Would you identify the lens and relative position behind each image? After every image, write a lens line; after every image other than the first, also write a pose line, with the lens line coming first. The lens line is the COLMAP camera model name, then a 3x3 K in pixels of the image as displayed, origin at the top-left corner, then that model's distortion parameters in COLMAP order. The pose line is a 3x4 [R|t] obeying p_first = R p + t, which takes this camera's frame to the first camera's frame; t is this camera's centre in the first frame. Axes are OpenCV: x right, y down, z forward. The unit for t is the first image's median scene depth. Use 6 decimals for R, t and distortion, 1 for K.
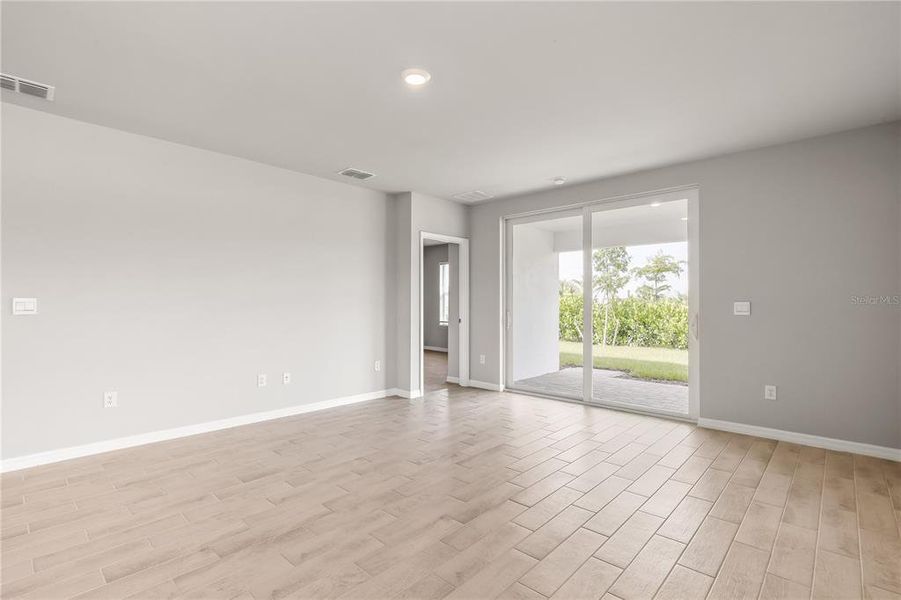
lens RADIAL K [[425.2, 0, 450.8], [0, 425.2, 298.6], [0, 0, 1]] dist [-0.009628, 0.000712]
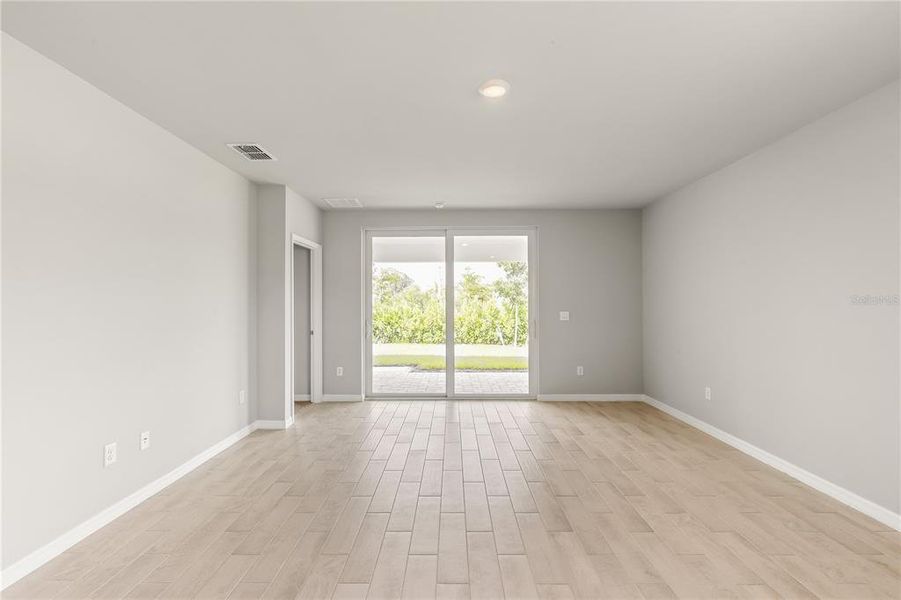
lens RADIAL K [[379.3, 0, 450.6], [0, 379.3, 299.0], [0, 0, 1]] dist [-0.000177, -0.000786]
pose [[0.735433, 0.003593, 0.677588, -0.405531], [-0.001931, 0.999993, -0.003207, -0.024781], [-0.677595, 0.001050, 0.735435, 0.241947]]
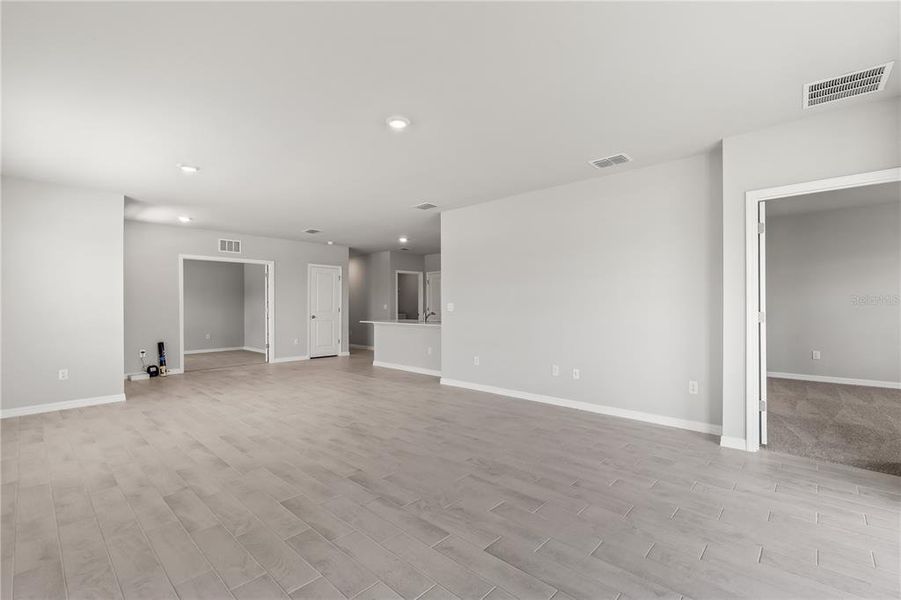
lens RADIAL K [[395.8, 0, 450.2], [0, 395.8, 302.4], [0, 0, 1]] dist [-0.013079, 0.000240]
pose [[0.003706, -0.007678, -0.999964, 0.587079], [0.012218, 0.999896, -0.007633, 0.007481], [0.999918, -0.012189, 0.003800, 0.629563]]
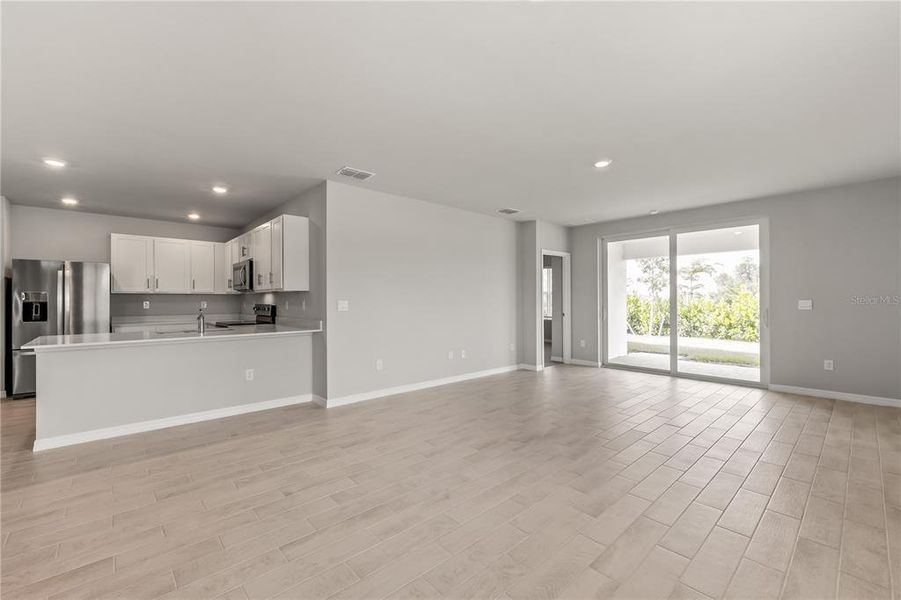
lens RADIAL K [[379.3, 0, 450.3], [0, 379.3, 298.4], [0, 0, 1]] dist [-0.000177, -0.000786]
pose [[0.996602, -0.005528, -0.082176, -0.299522], [0.006000, 0.999967, 0.005500, -0.009223], [0.082143, -0.005975, 0.996603, -0.270653]]
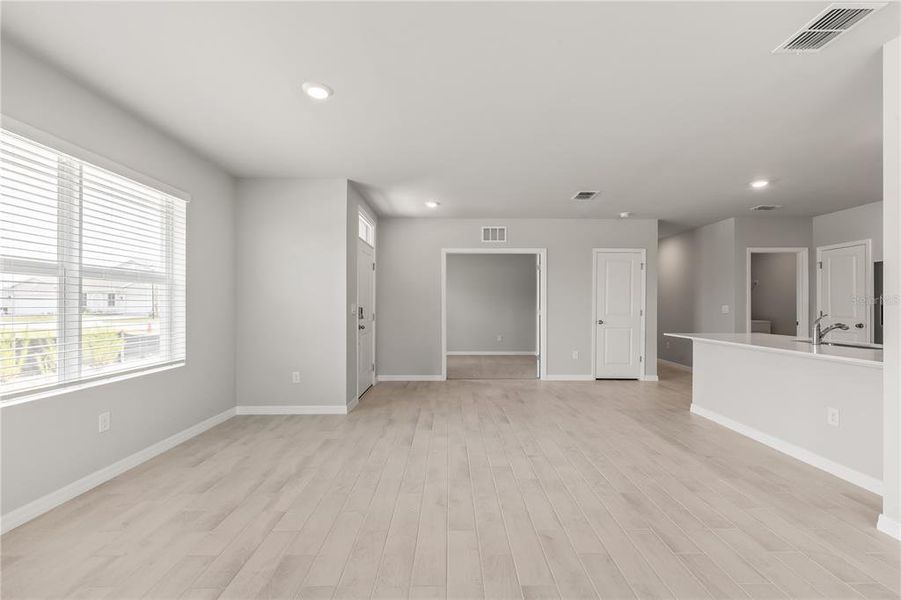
lens RADIAL K [[379.3, 0, 452.8], [0, 379.3, 305.5], [0, 0, 1]] dist [-0.000177, -0.000786]
pose [[-0.725458, -0.002578, -0.688262, -0.027147], [0.002129, 0.999980, -0.005990, 0.003752], [0.688263, -0.005810, -0.725438, 0.578886]]
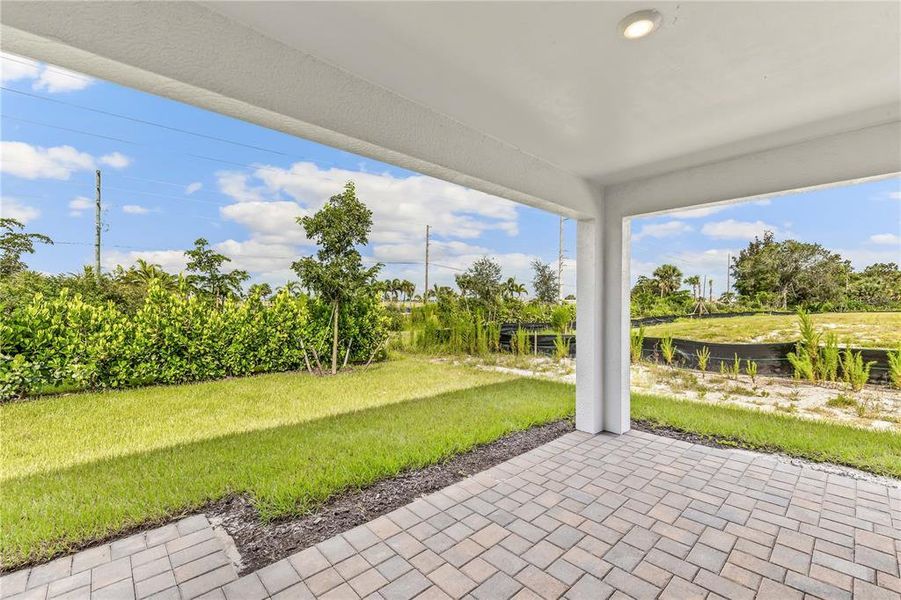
lens RADIAL K [[379.3, 0, 450.4], [0, 379.3, 308.2], [0, 0, 1]] dist [-0.000177, -0.000786]
pose [[0.070543, -0.005296, 0.997495, 0.197615], [-0.007920, 0.999951, 0.005869, 0.018207], [-0.997477, -0.008314, 0.070498, 1.364878]]
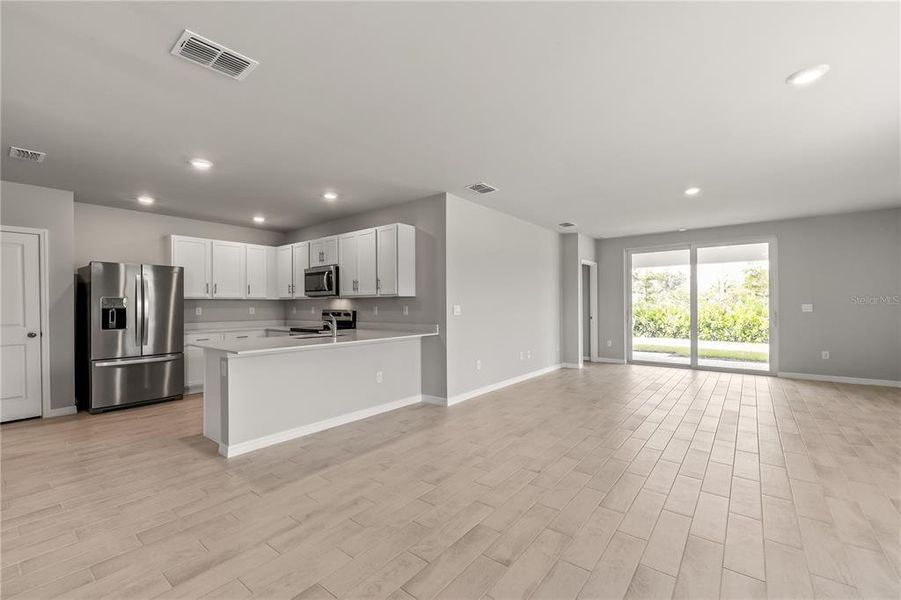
lens RADIAL K [[379.3, 0, 451.2], [0, 379.3, 306.0], [0, 0, 1]] dist [-0.000177, -0.000786]
pose [[0.996713, -0.008397, 0.080583, -0.732049], [0.007501, 0.999907, 0.011423, -0.010556], [-0.080671, -0.010781, 0.996682, -0.355664]]
